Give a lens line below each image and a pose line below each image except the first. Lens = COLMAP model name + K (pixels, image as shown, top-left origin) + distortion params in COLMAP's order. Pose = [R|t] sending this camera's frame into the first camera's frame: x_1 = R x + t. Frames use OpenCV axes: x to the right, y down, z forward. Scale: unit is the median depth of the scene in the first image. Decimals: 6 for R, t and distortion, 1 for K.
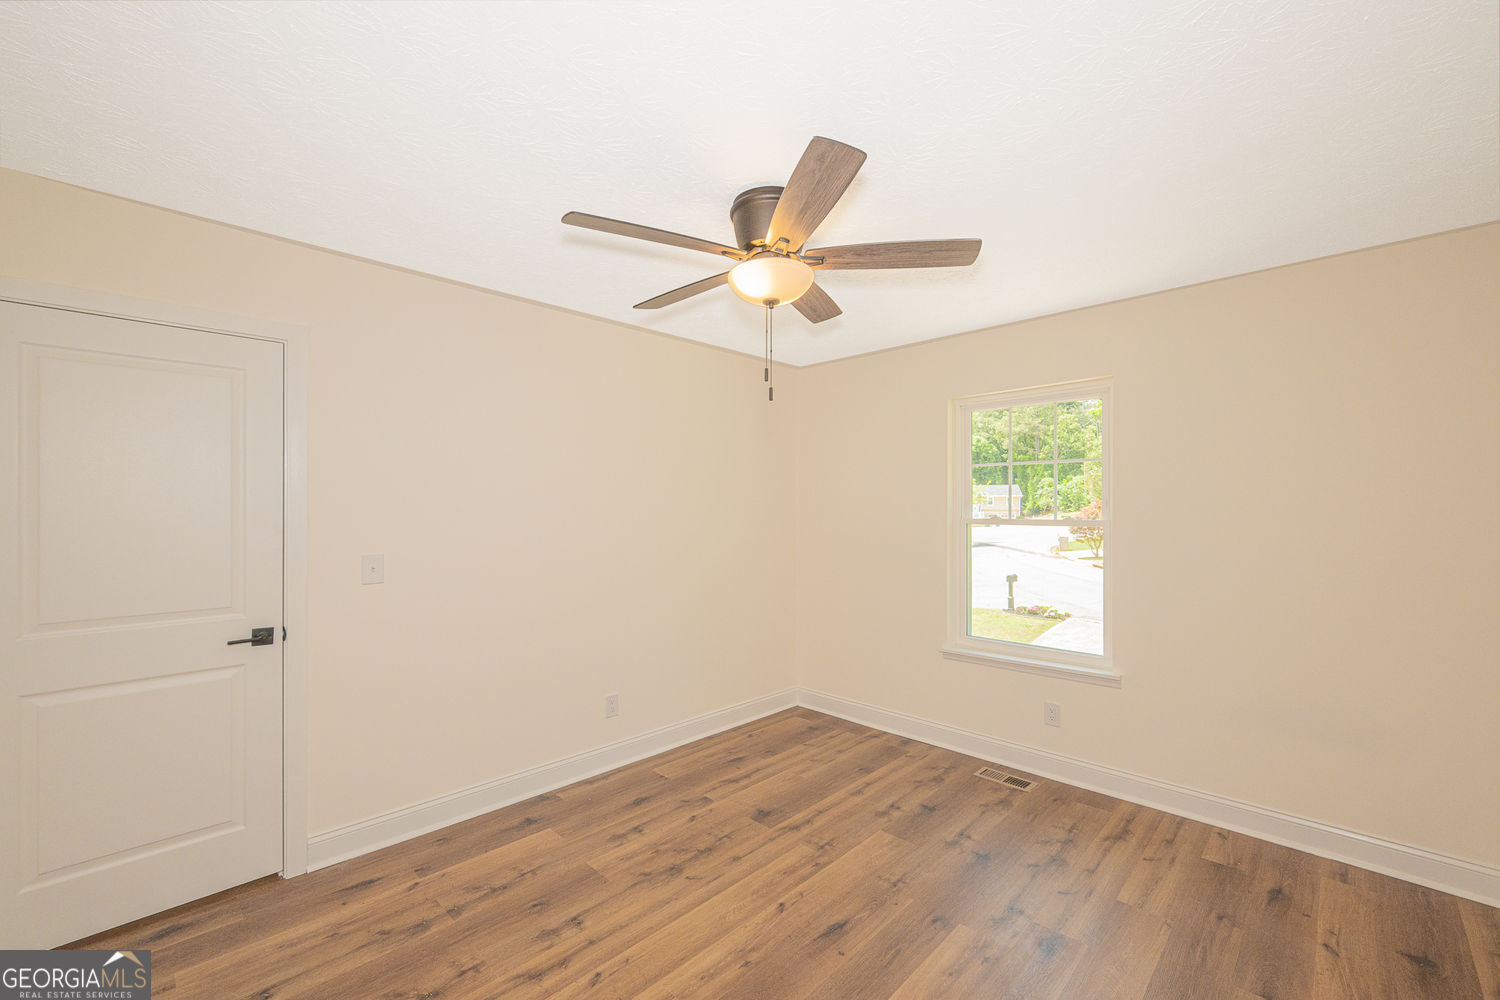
lens RADIAL K [[613.9, 0, 750.0], [0, 613.9, 500.0], [0, 0, 1]] dist [-0.001559, 0.000199]
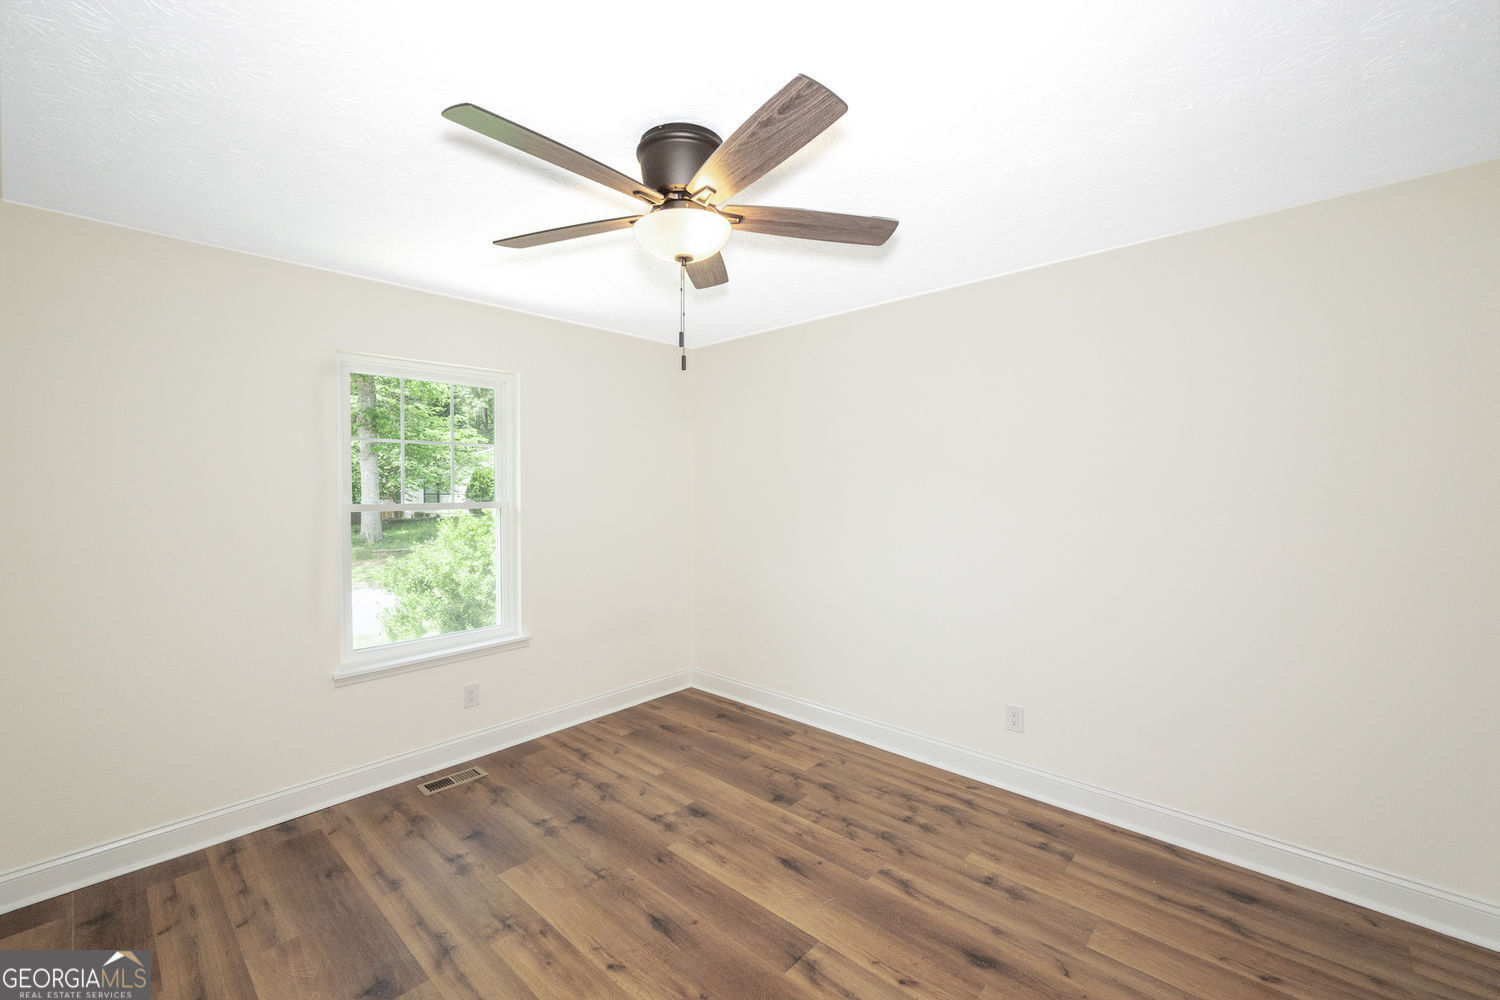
lens RADIAL K [[623.3, 0, 750.0], [0, 623.3, 500.0], [0, 0, 1]] dist [0.001777, 0.000137]
pose [[-0.036882, -0.019087, 0.999137, -0.656211], [-0.003741, 0.999813, 0.018962, 0.007264], [-0.999313, -0.003039, -0.036947, 0.700854]]
